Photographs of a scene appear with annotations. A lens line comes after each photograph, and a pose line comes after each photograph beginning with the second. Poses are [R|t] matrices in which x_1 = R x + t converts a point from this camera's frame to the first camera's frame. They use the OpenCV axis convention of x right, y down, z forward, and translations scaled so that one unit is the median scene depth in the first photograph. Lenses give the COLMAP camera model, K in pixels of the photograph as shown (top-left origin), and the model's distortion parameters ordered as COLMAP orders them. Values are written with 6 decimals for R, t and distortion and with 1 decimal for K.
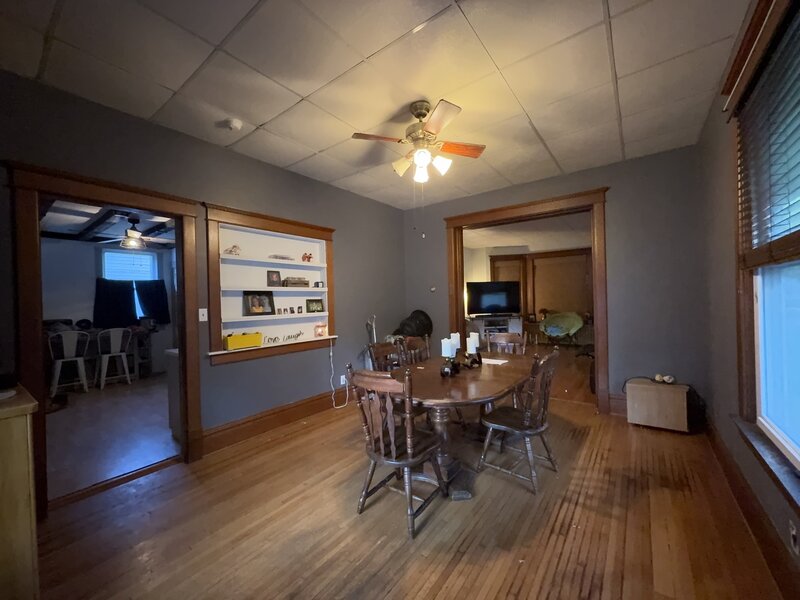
lens RADIAL K [[321.7, 0, 402.0], [0, 321.7, 301.4], [0, 0, 1]] dist [-0.004318, -0.000178]
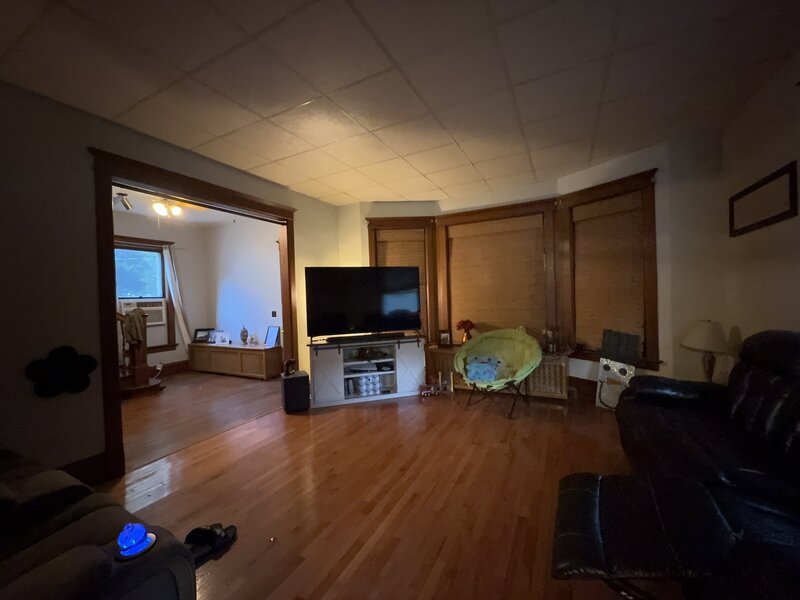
lens RADIAL K [[321.7, 0, 398.3], [0, 321.7, 299.2], [0, 0, 1]] dist [-0.004318, -0.000178]
pose [[0.988430, -0.009139, 0.151401, 0.247289], [0.008254, 0.999945, 0.006476, -0.015056], [-0.151452, -0.005151, 0.988451, 0.488352]]
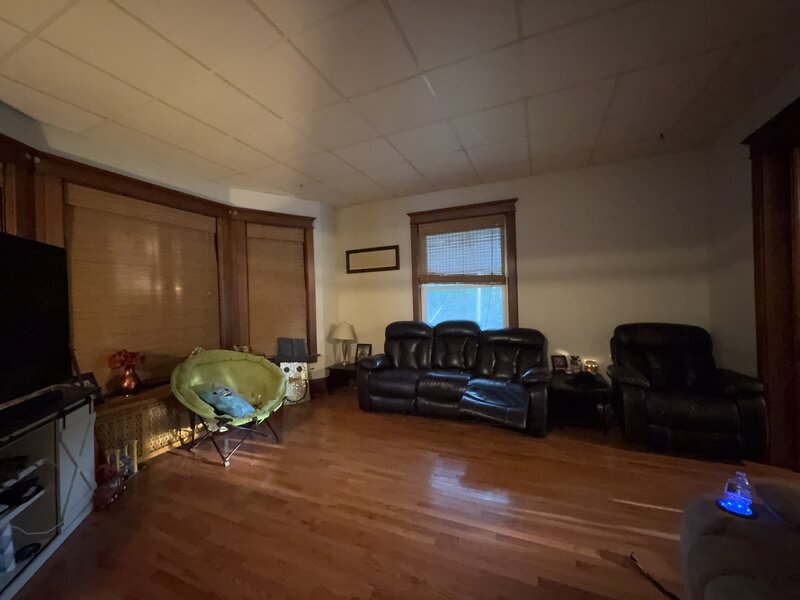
lens RADIAL K [[321.7, 0, 400.3], [0, 321.7, 302.4], [0, 0, 1]] dist [-0.004318, -0.000178]
pose [[-0.225514, 0.024692, 0.973927, 0.070837], [0.033572, 0.999282, -0.017562, -0.009685], [-0.973661, 0.028736, -0.226181, 0.779865]]
